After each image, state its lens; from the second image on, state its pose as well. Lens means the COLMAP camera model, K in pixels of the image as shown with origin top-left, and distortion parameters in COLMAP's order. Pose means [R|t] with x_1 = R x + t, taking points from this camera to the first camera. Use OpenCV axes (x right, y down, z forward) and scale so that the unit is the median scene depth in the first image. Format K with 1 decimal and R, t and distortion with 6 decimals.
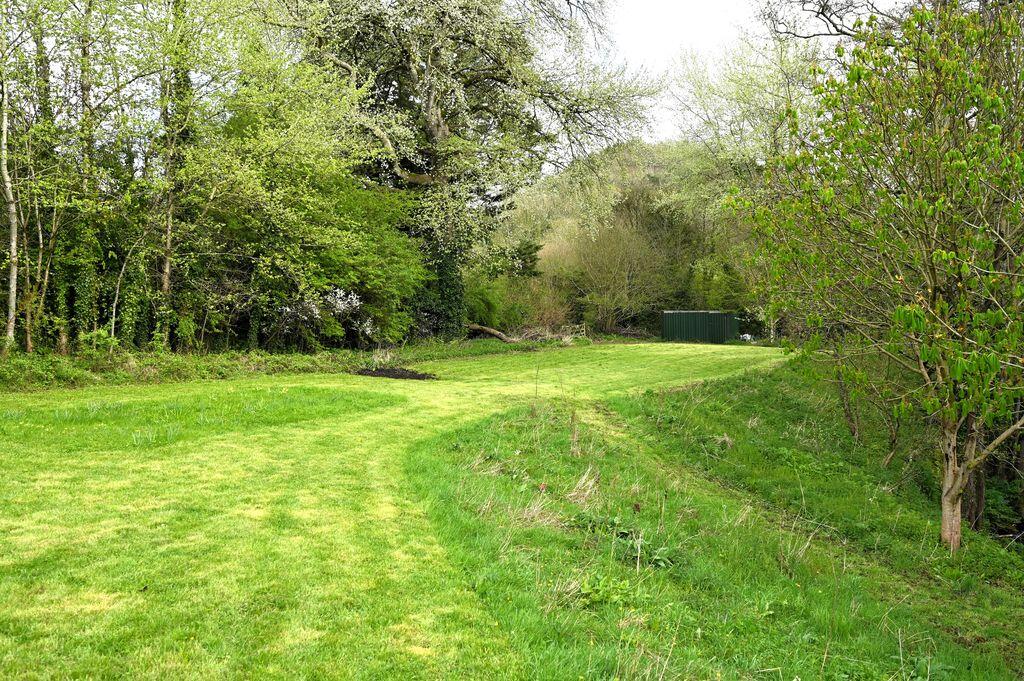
lens RADIAL K [[883.9, 0, 514.2], [0, 883.9, 336.5], [0, 0, 1]] dist [-0.007060, -0.004995]
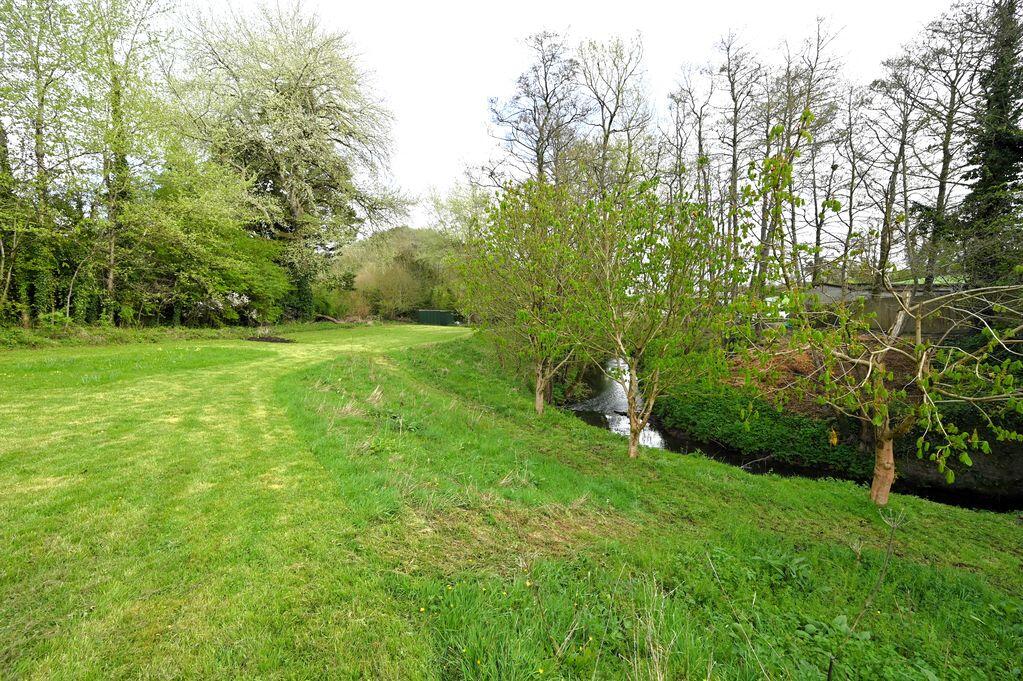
lens RADIAL K [[416.6, 0, 513.2], [0, 416.6, 339.2], [0, 0, 1]] dist [-0.004122, 0.000009]
pose [[0.925251, -0.000590, 0.379356, 0.005226], [-0.014806, 0.999181, 0.037666, 0.000604], [-0.379067, -0.040467, 0.924484, 0.001512]]
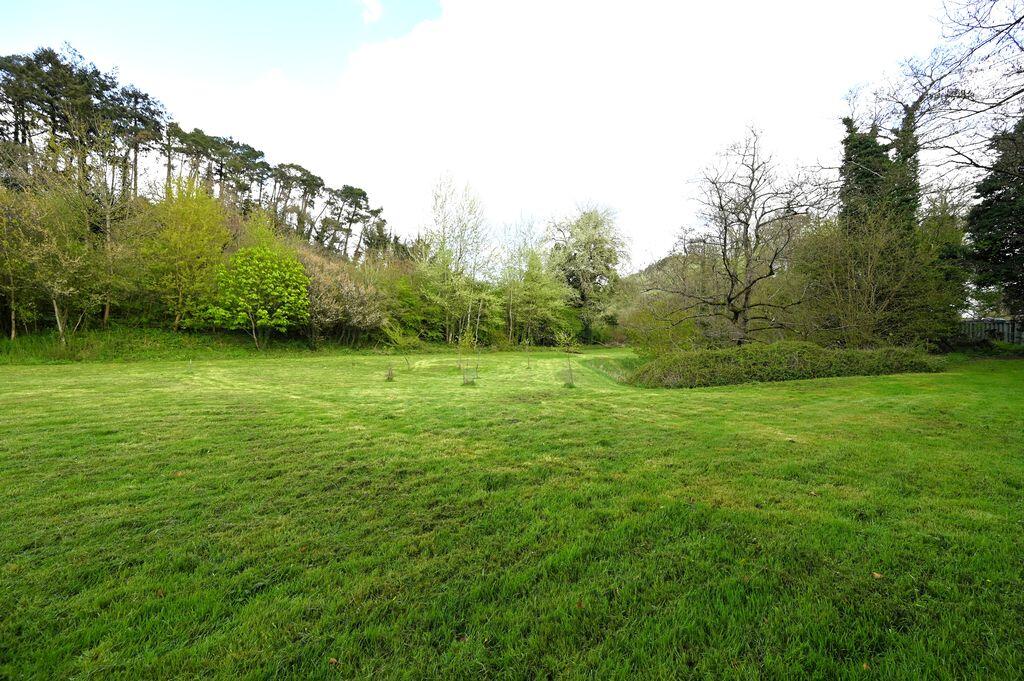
lens RADIAL K [[402.7, 0, 511.9], [0, 402.7, 347.3], [0, 0, 1]] dist [-0.000883, 0.000015]
pose [[0.964031, 0.035310, -0.263432, 0.126188], [-0.030747, 0.999298, 0.021424, -0.023696], [0.264004, -0.012554, 0.964440, -1.362780]]
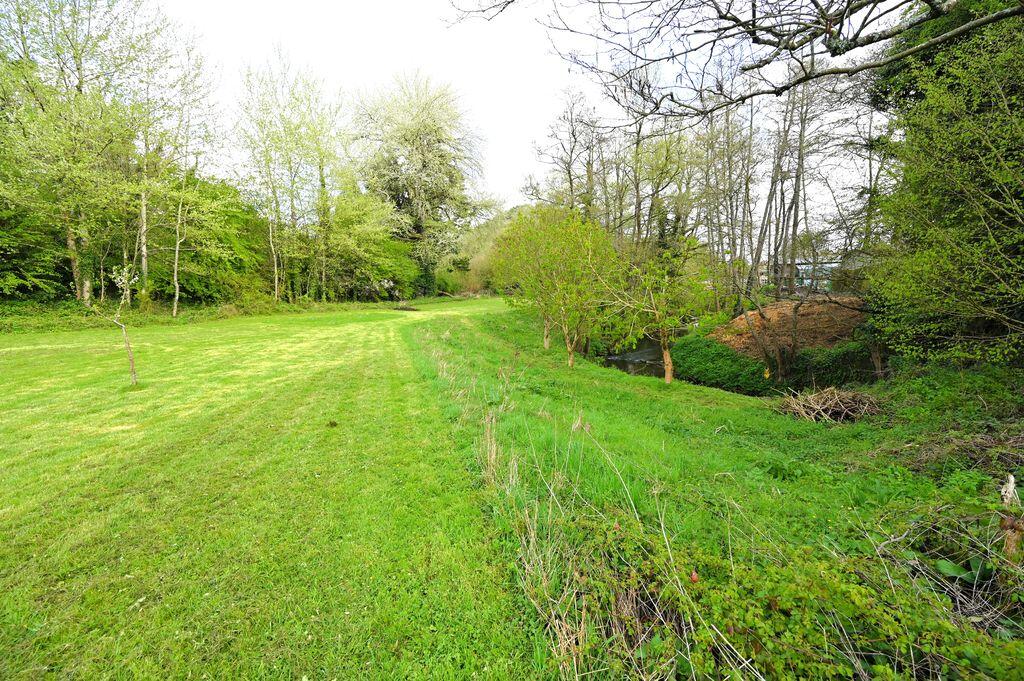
lens RADIAL K [[402.7, 0, 515.1], [0, 402.7, 333.1], [0, 0, 1]] dist [-0.000883, 0.000015]
pose [[0.994855, -0.019917, 0.099329, 0.110533], [0.010391, 0.995374, 0.095517, -0.002702], [-0.100772, -0.093994, 0.990460, -0.444185]]
